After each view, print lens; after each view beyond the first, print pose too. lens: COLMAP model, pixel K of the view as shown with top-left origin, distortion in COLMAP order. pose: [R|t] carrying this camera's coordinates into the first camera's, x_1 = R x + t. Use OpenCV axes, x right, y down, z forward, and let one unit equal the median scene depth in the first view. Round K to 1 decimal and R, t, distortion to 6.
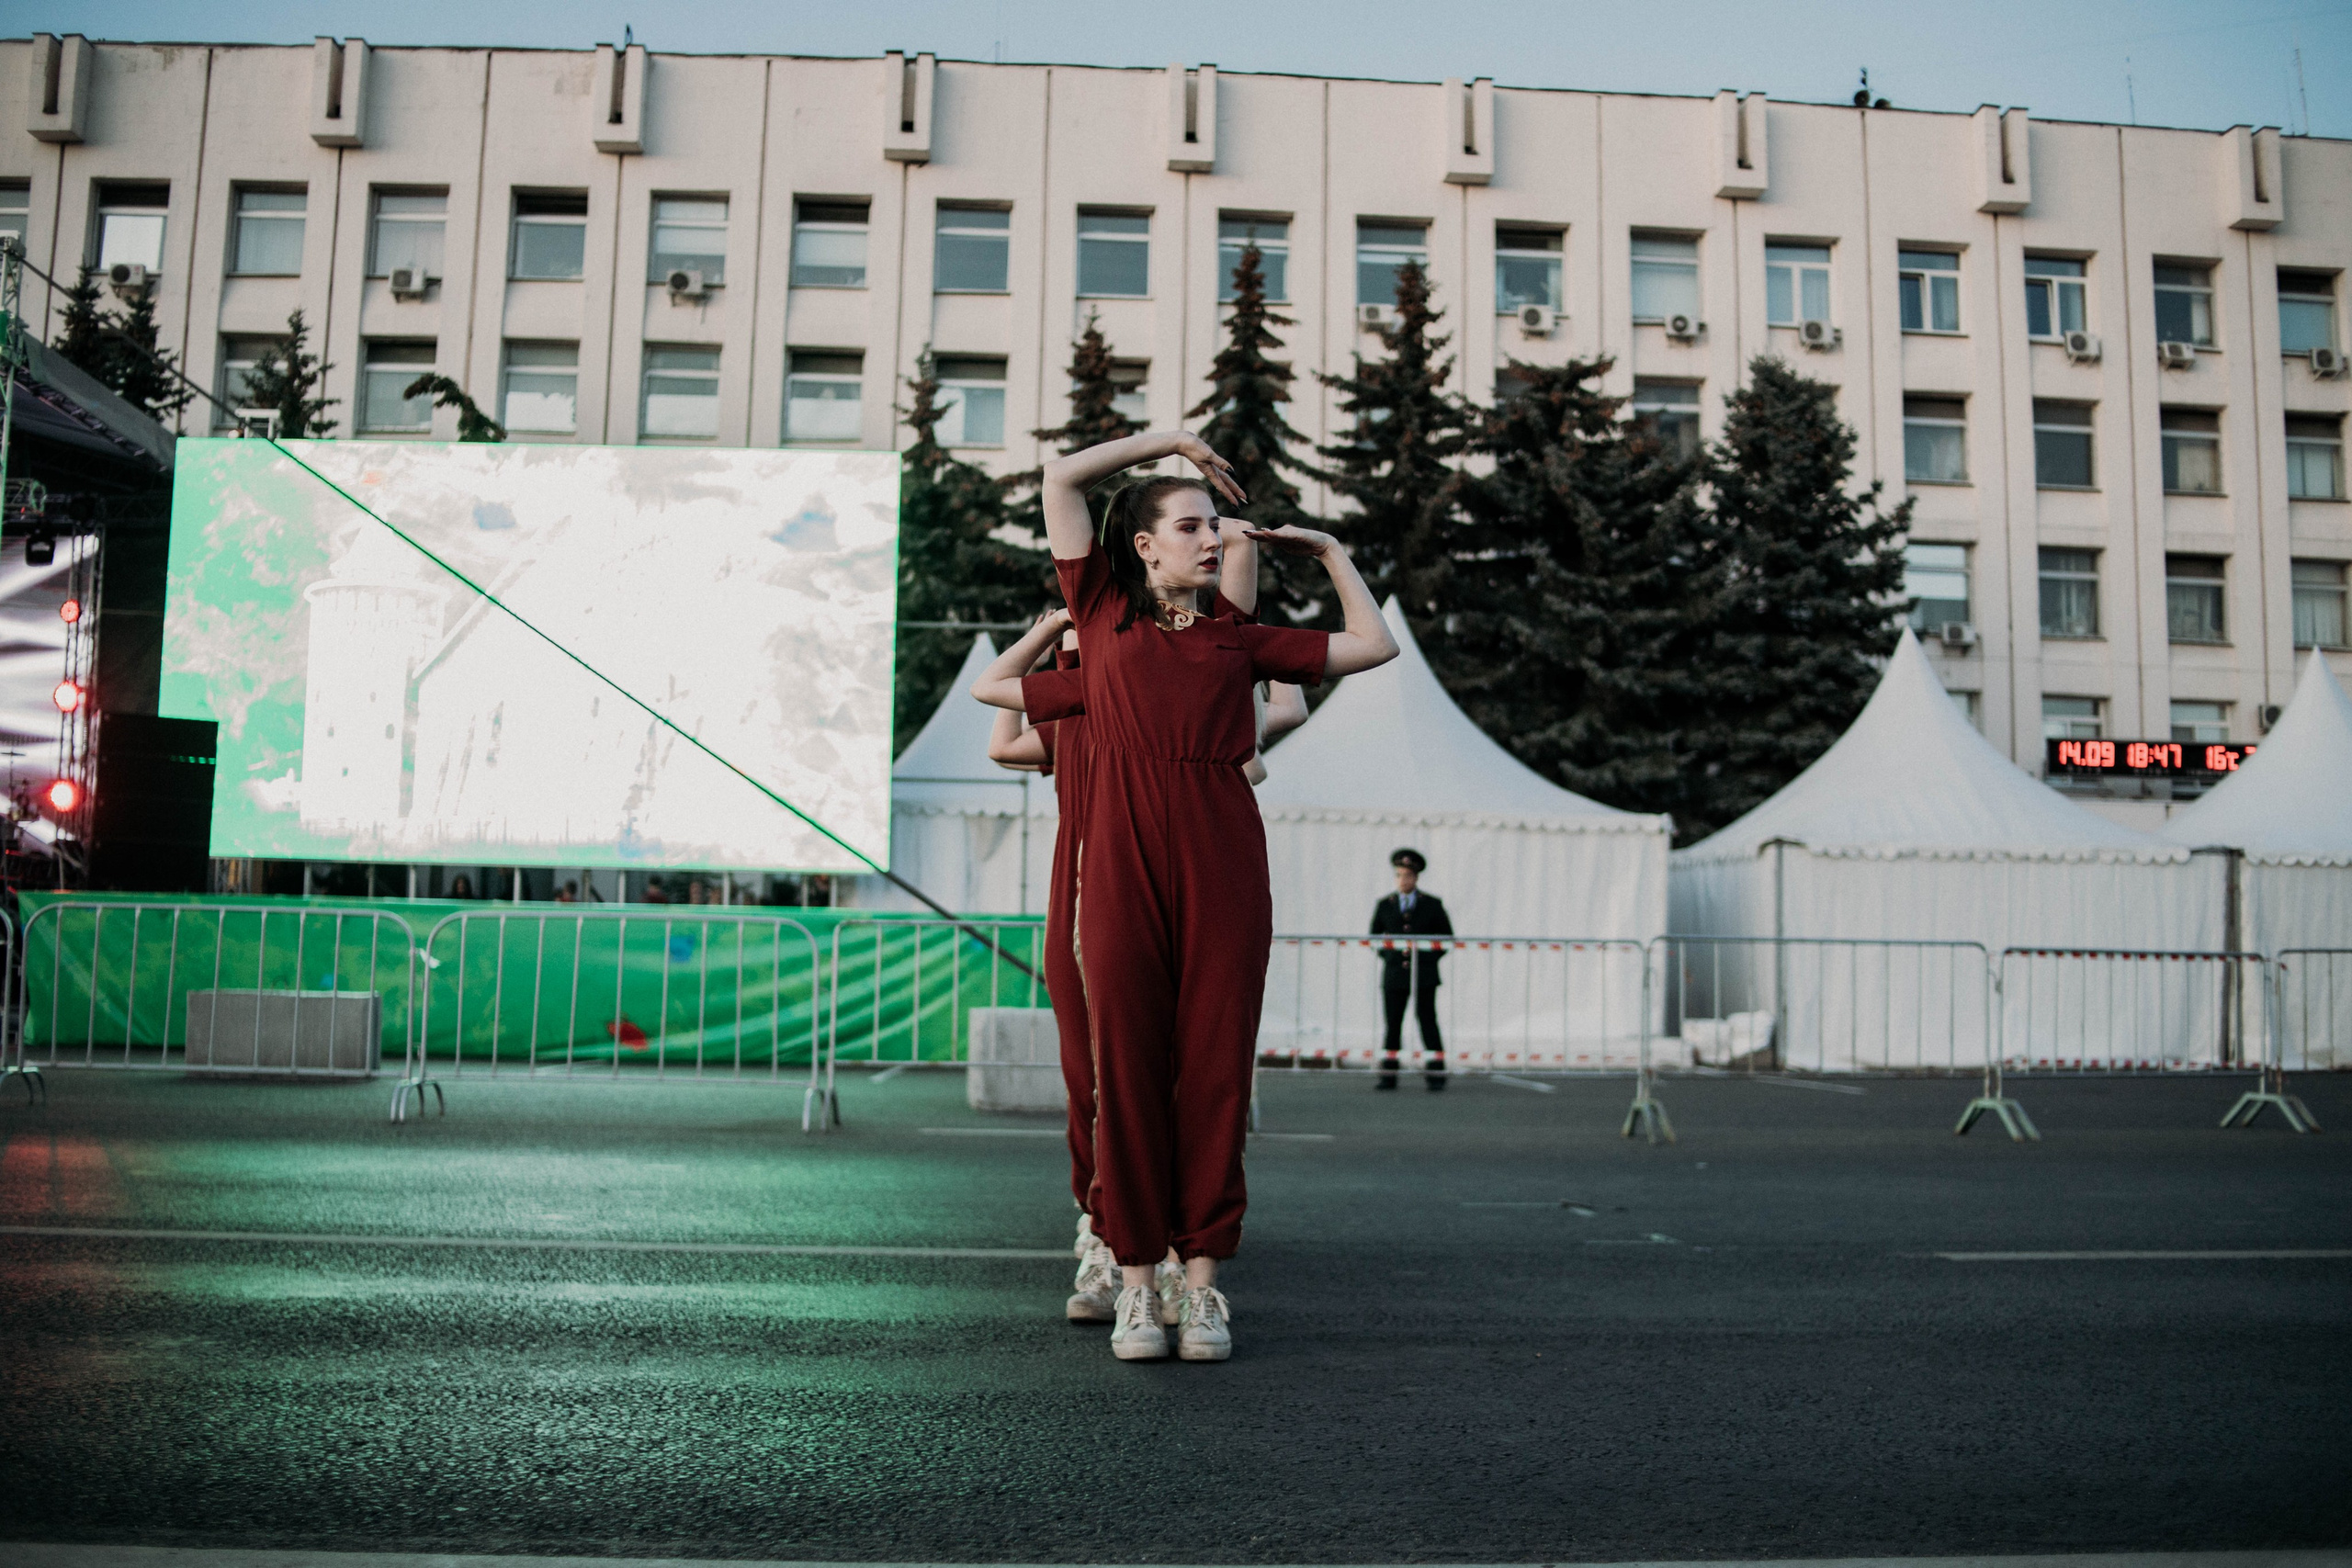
lens RADIAL K [[2299.6, 0, 1177.9], [0, 2299.6, 784.9], [0, 0, 1]] dist [-0.147726, 0.100011]
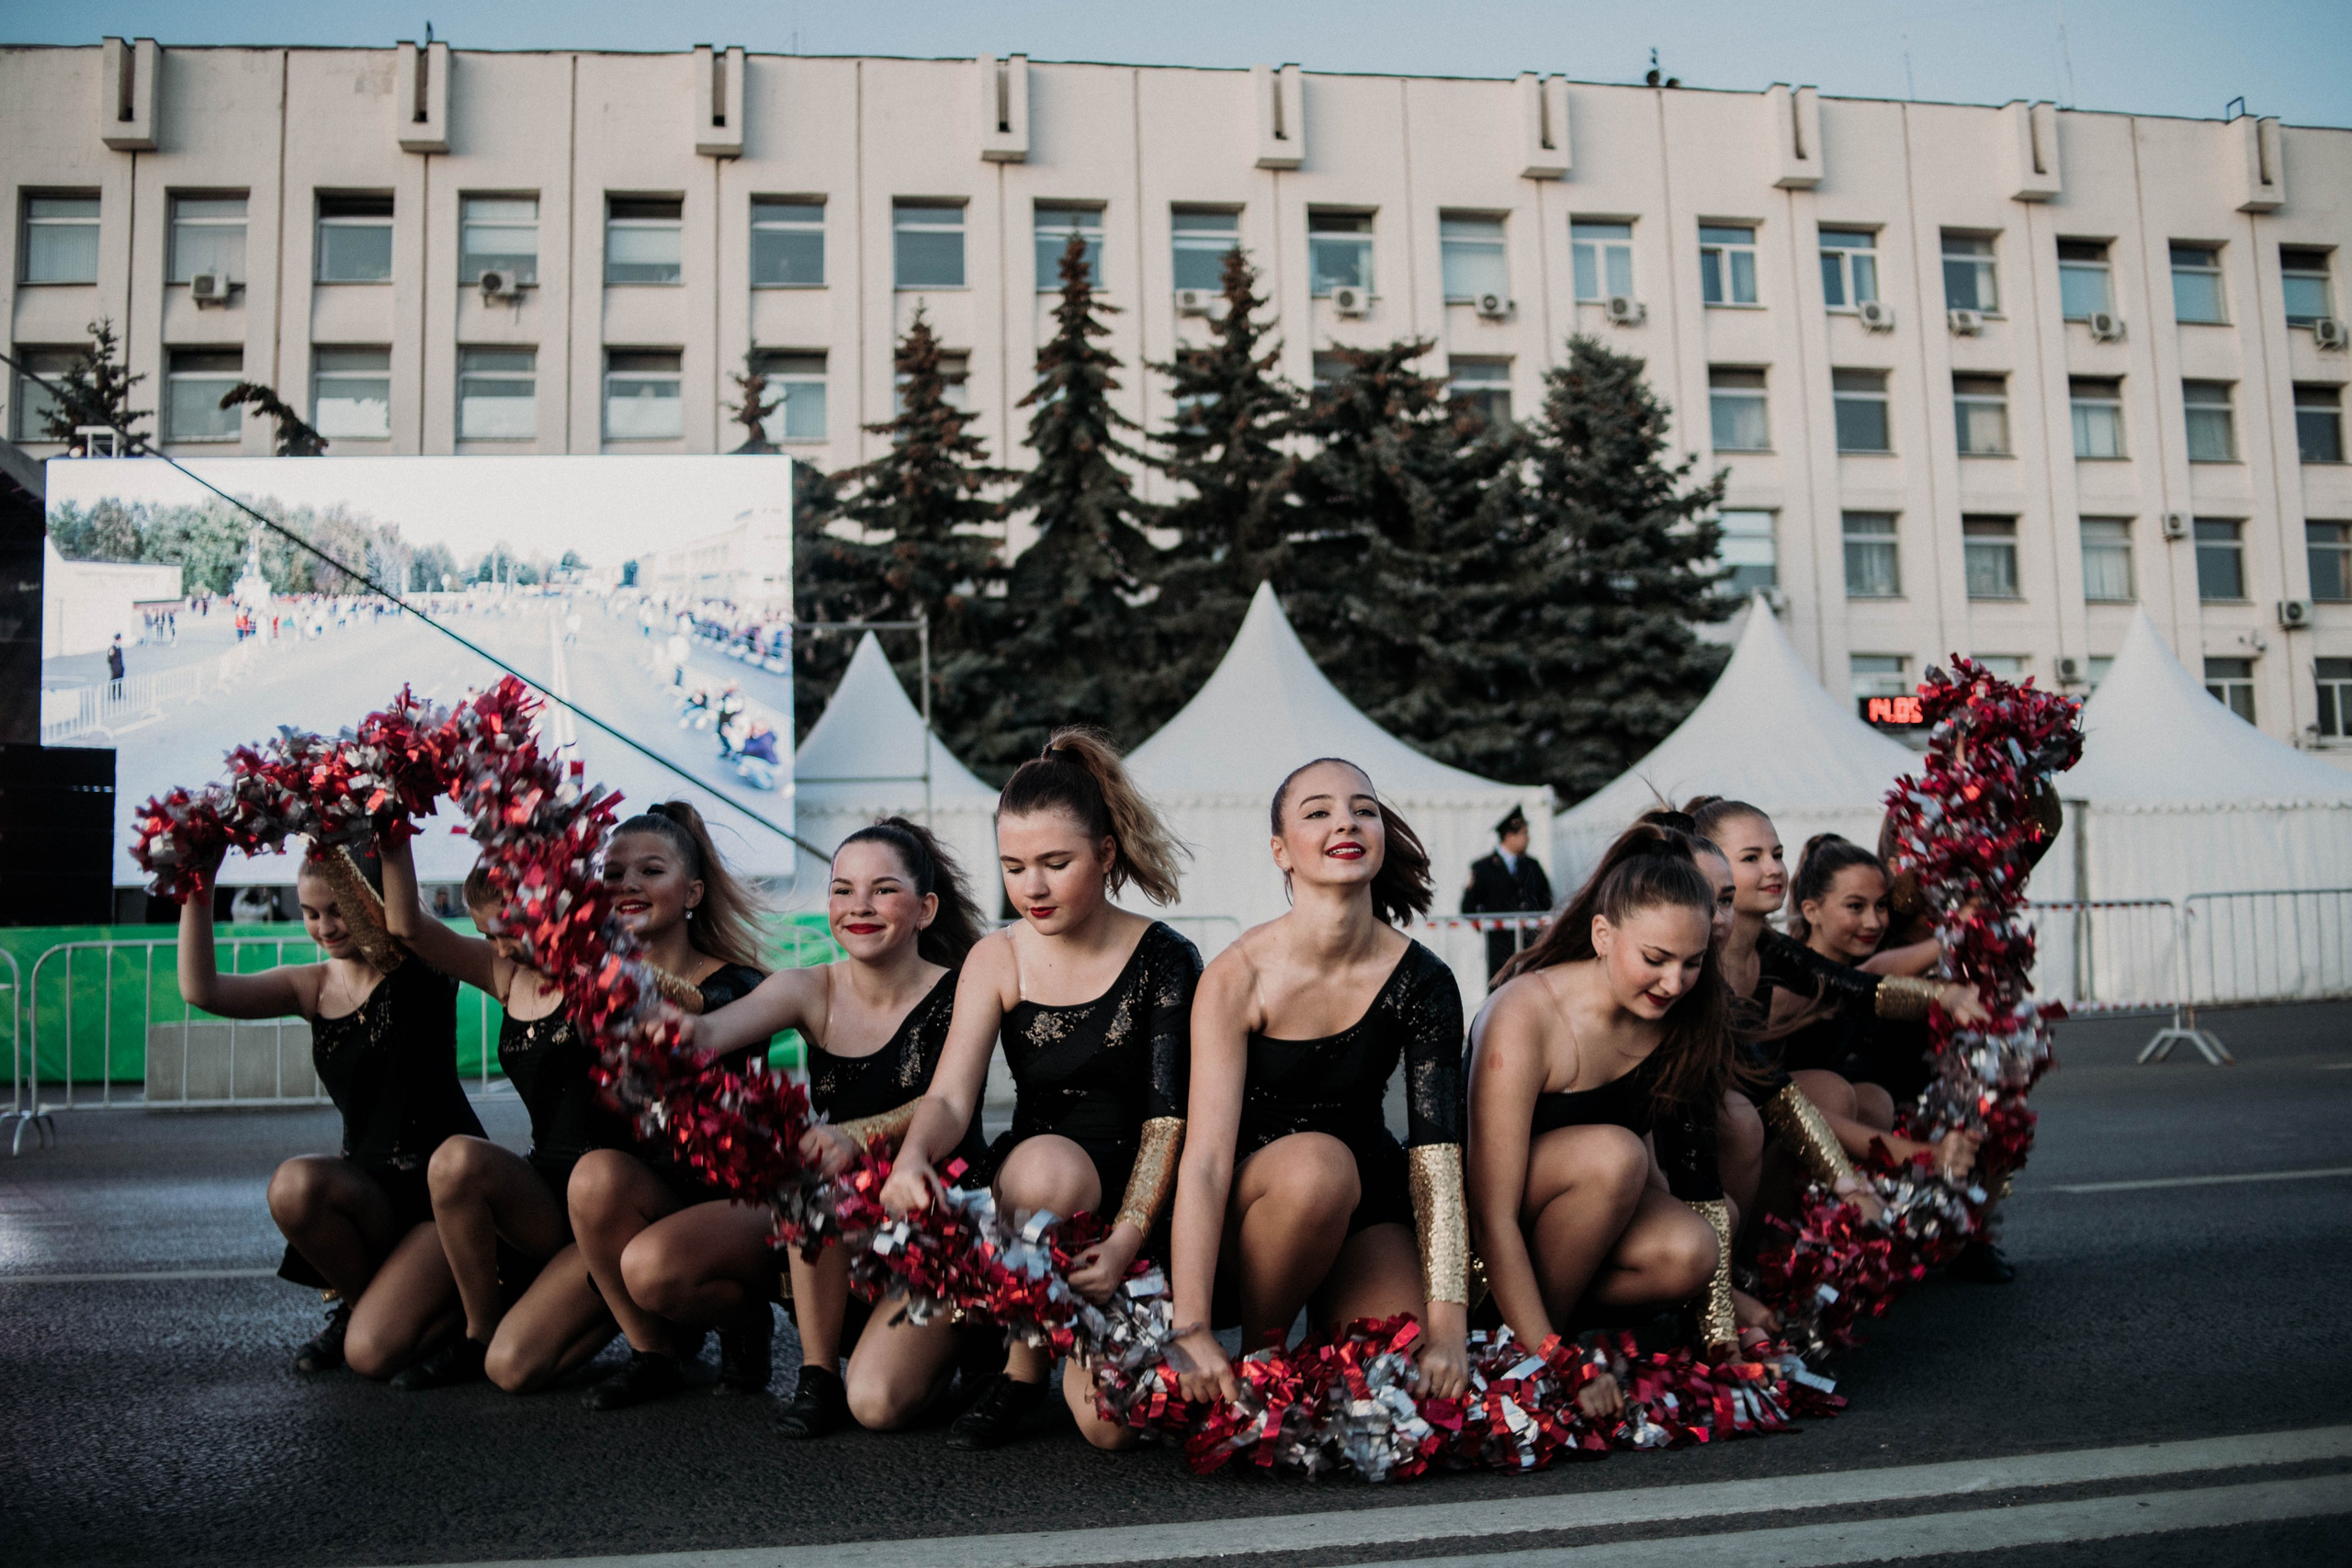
lens RADIAL K [[2298.5, 0, 1178.5], [0, 2298.5, 786.7], [0, 0, 1]] dist [-0.146356, 0.096377]
pose [[0.994768, -0.037838, 0.094893, -0.025644], [0.036980, 0.999258, 0.010778, -0.002174], [-0.095231, -0.007212, 0.995429, -0.007056]]
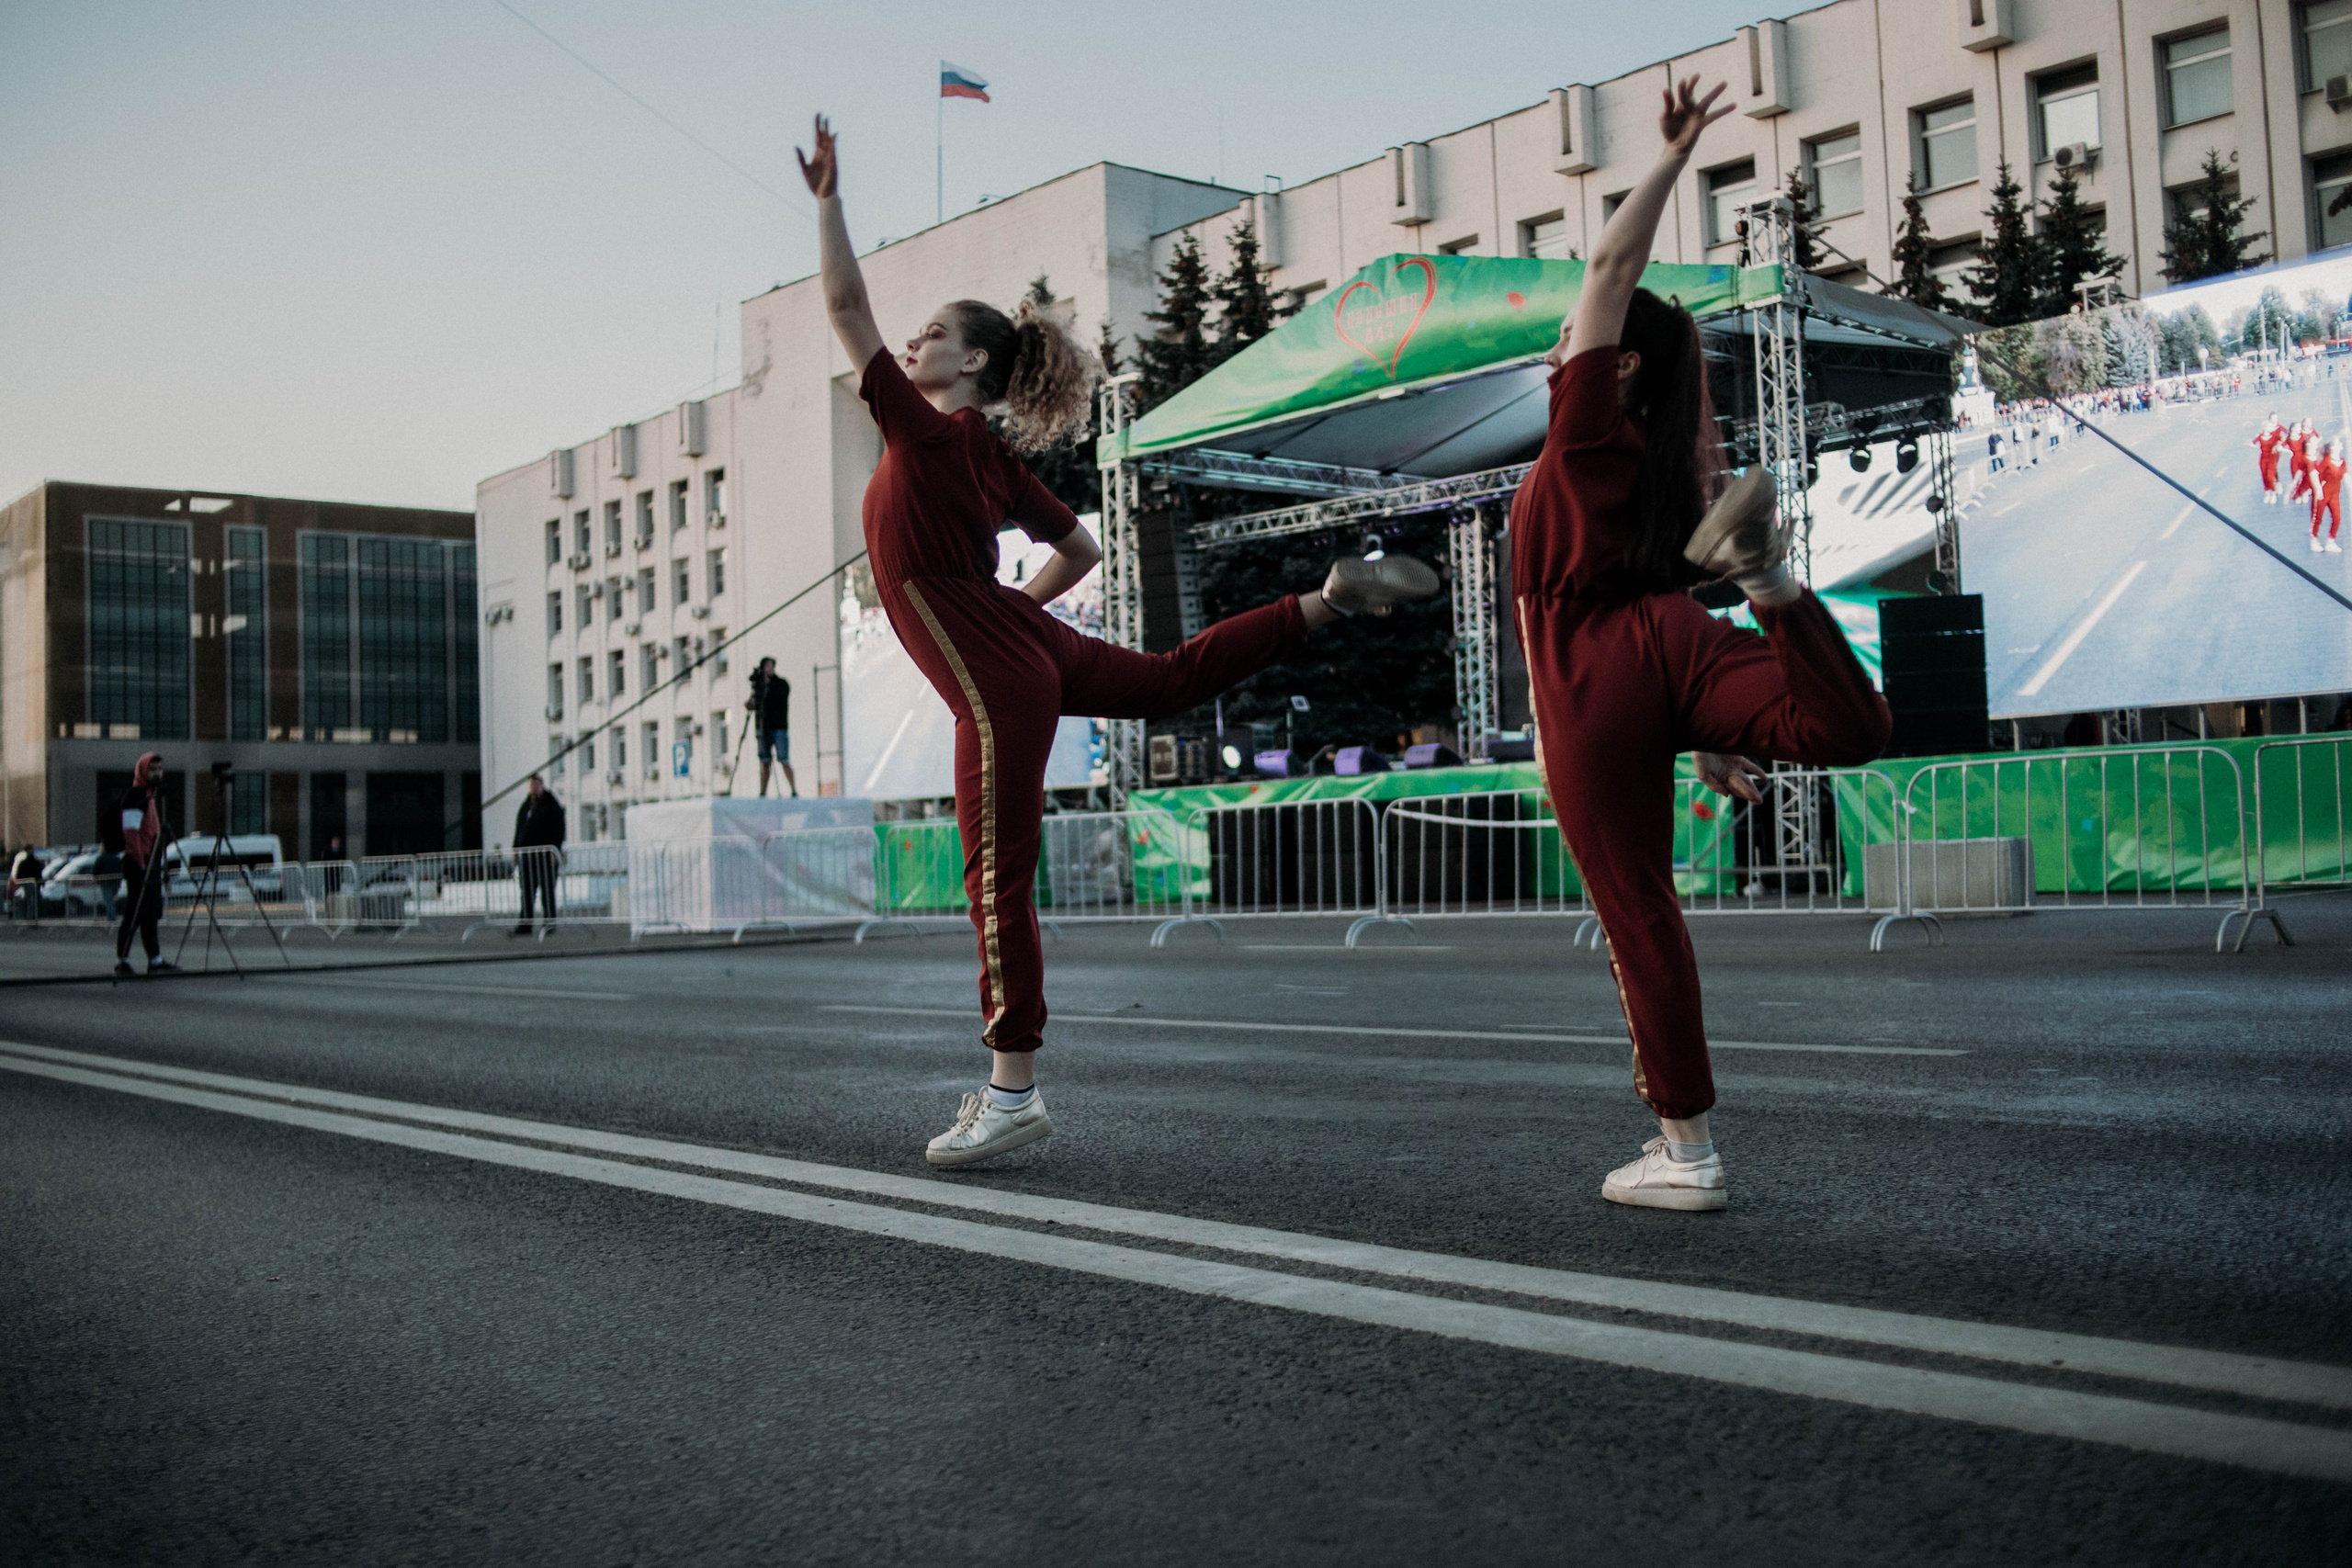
lens RADIAL K [[2288.4, 0, 1170.0], [0, 2288.4, 782.3], [0, 0, 1]] dist [-0.146095, 0.093677]
pose [[0.604512, -0.066128, -0.793846, 0.082314], [0.118963, 0.992867, 0.007883, 0.003273], [0.787663, -0.099203, 0.608068, 0.008328]]
